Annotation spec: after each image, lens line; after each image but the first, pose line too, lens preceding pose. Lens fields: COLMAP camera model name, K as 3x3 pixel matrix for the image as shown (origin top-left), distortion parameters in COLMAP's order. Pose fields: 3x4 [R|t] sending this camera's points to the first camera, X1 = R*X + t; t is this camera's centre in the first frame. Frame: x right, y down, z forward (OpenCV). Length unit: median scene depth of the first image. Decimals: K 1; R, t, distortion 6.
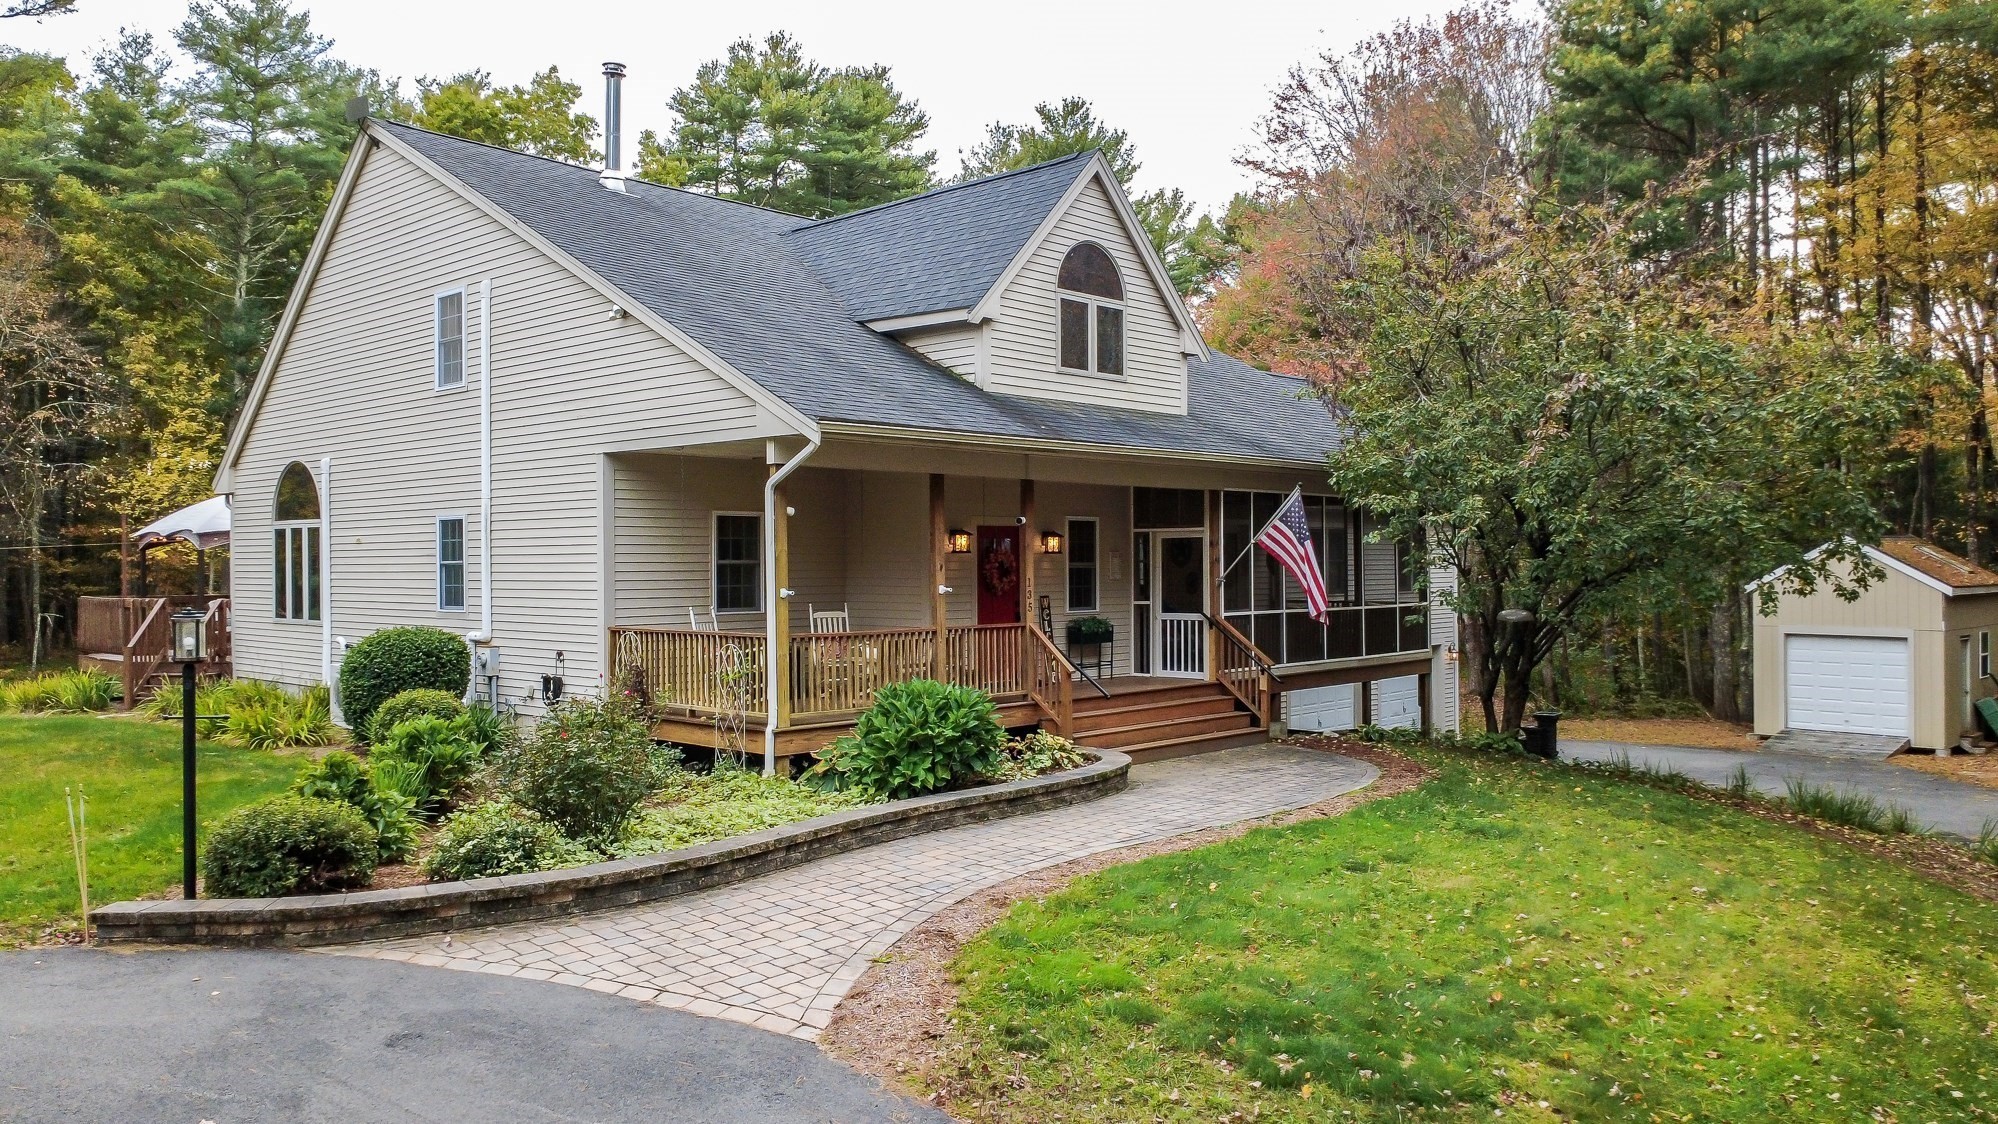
lens RADIAL K [[1454.1, 0, 999.0], [0, 1454.1, 562.0], [0, 0, 1]] dist [0.004821, -0.000235]
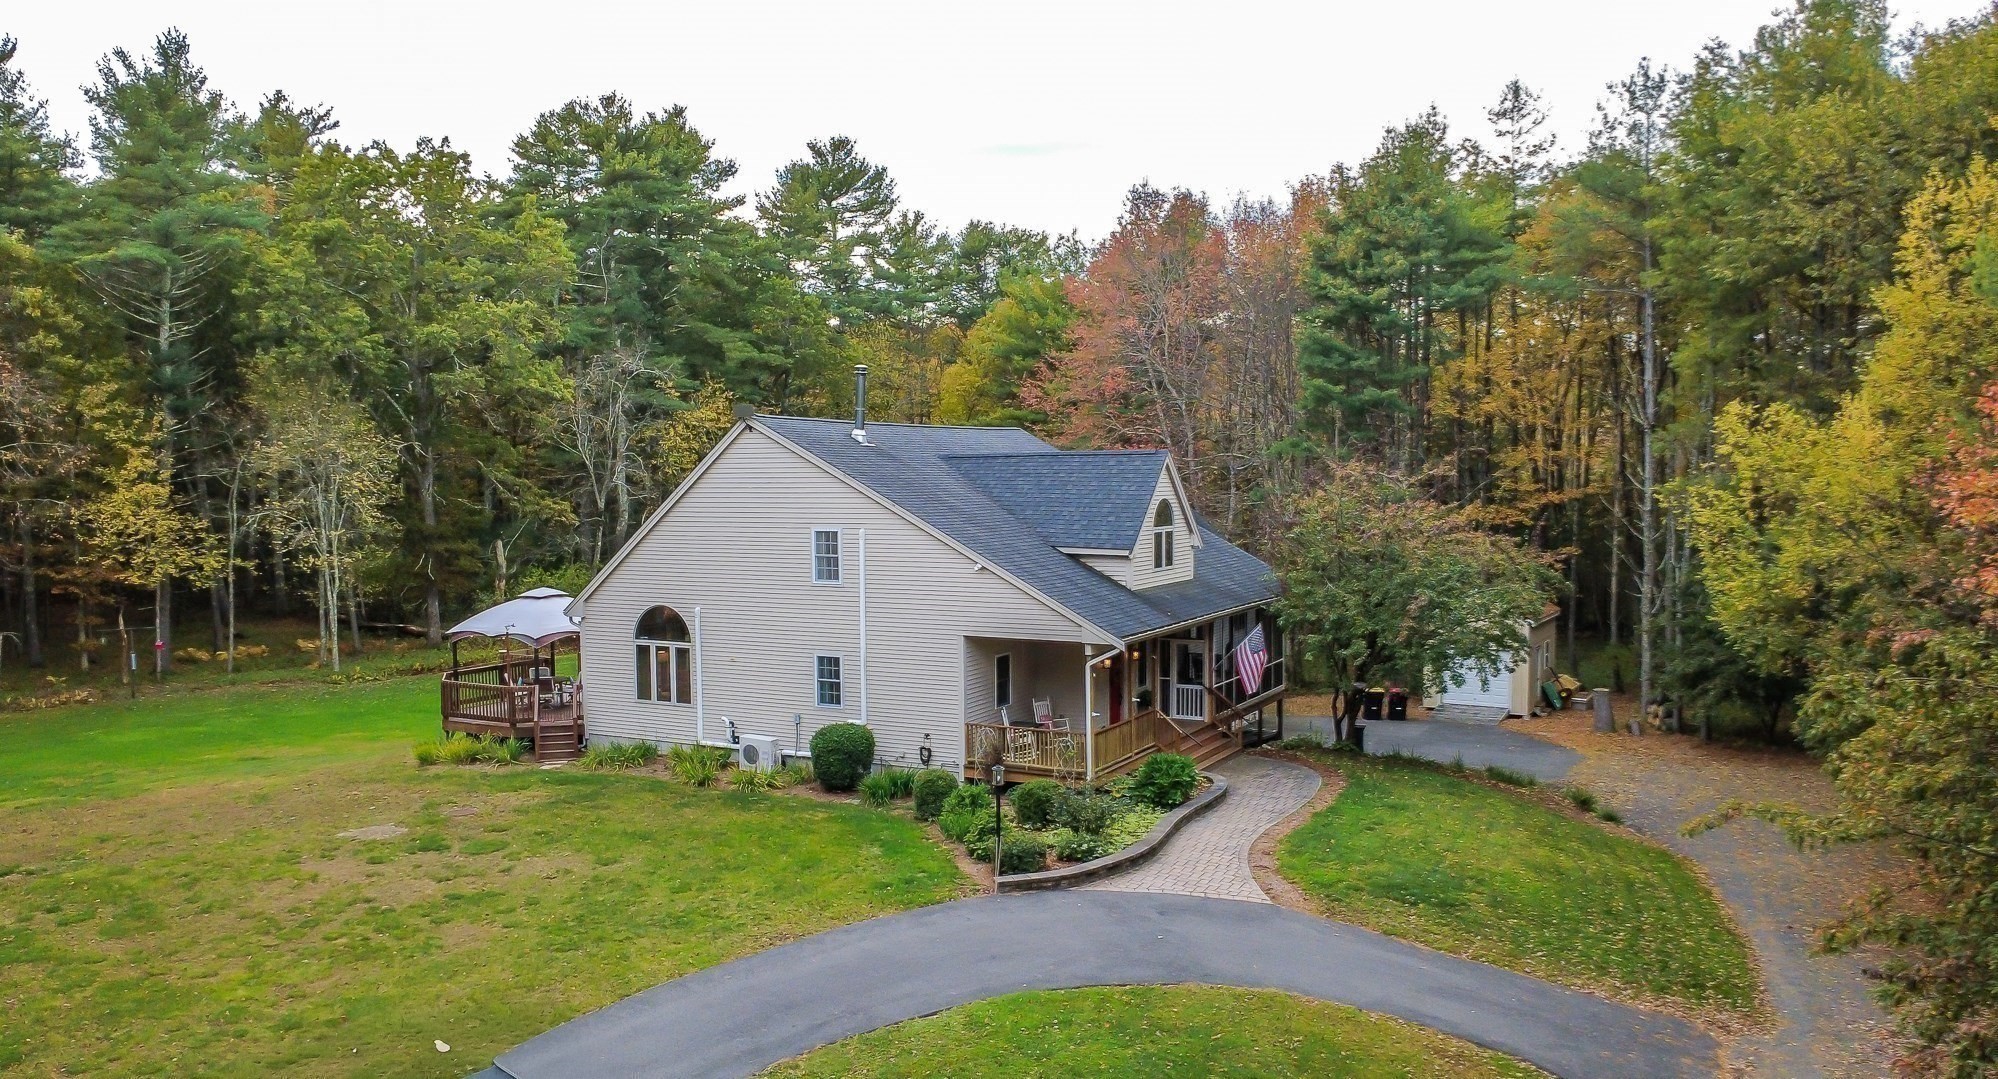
lens RADIAL K [[1469.0, 0, 999.0], [0, 1469.0, 539.5], [0, 0, 1]] dist [-0.006495, 0.002017]
pose [[0.965065, -0.012915, 0.261691, -0.625597], [0.000913, 0.998944, 0.045934, -0.247659], [-0.262008, -0.044090, 0.964058, -0.766870]]
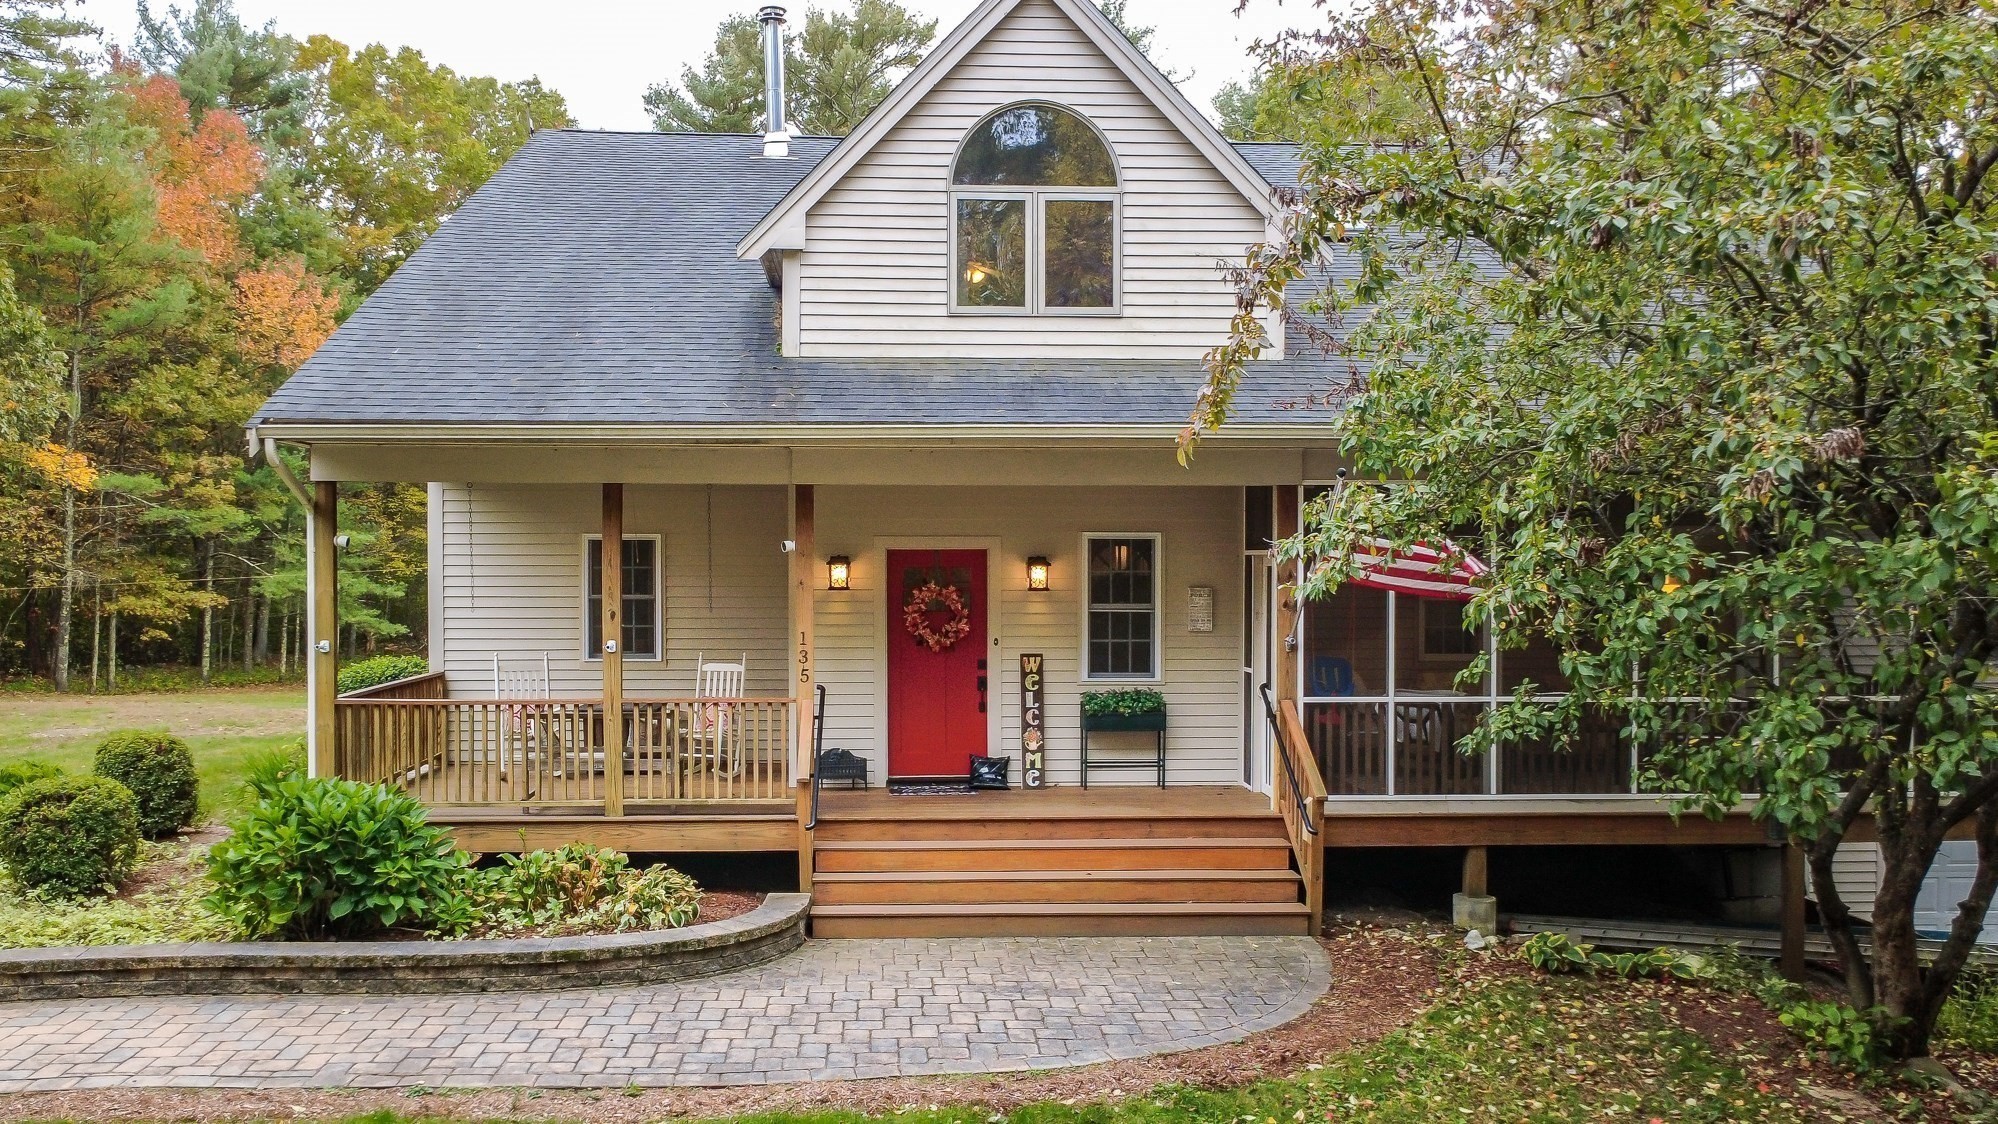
lens RADIAL K [[1334.6, 0, 1000.1], [0, 1334.6, 615.1], [0, 0, 1]] dist [-0.005333, -0.001090]
pose [[0.694188, 0.024377, -0.719380, 0.463254], [-0.005565, 0.999578, 0.028501, -0.012232], [0.719772, -0.015782, 0.694031, 0.564497]]
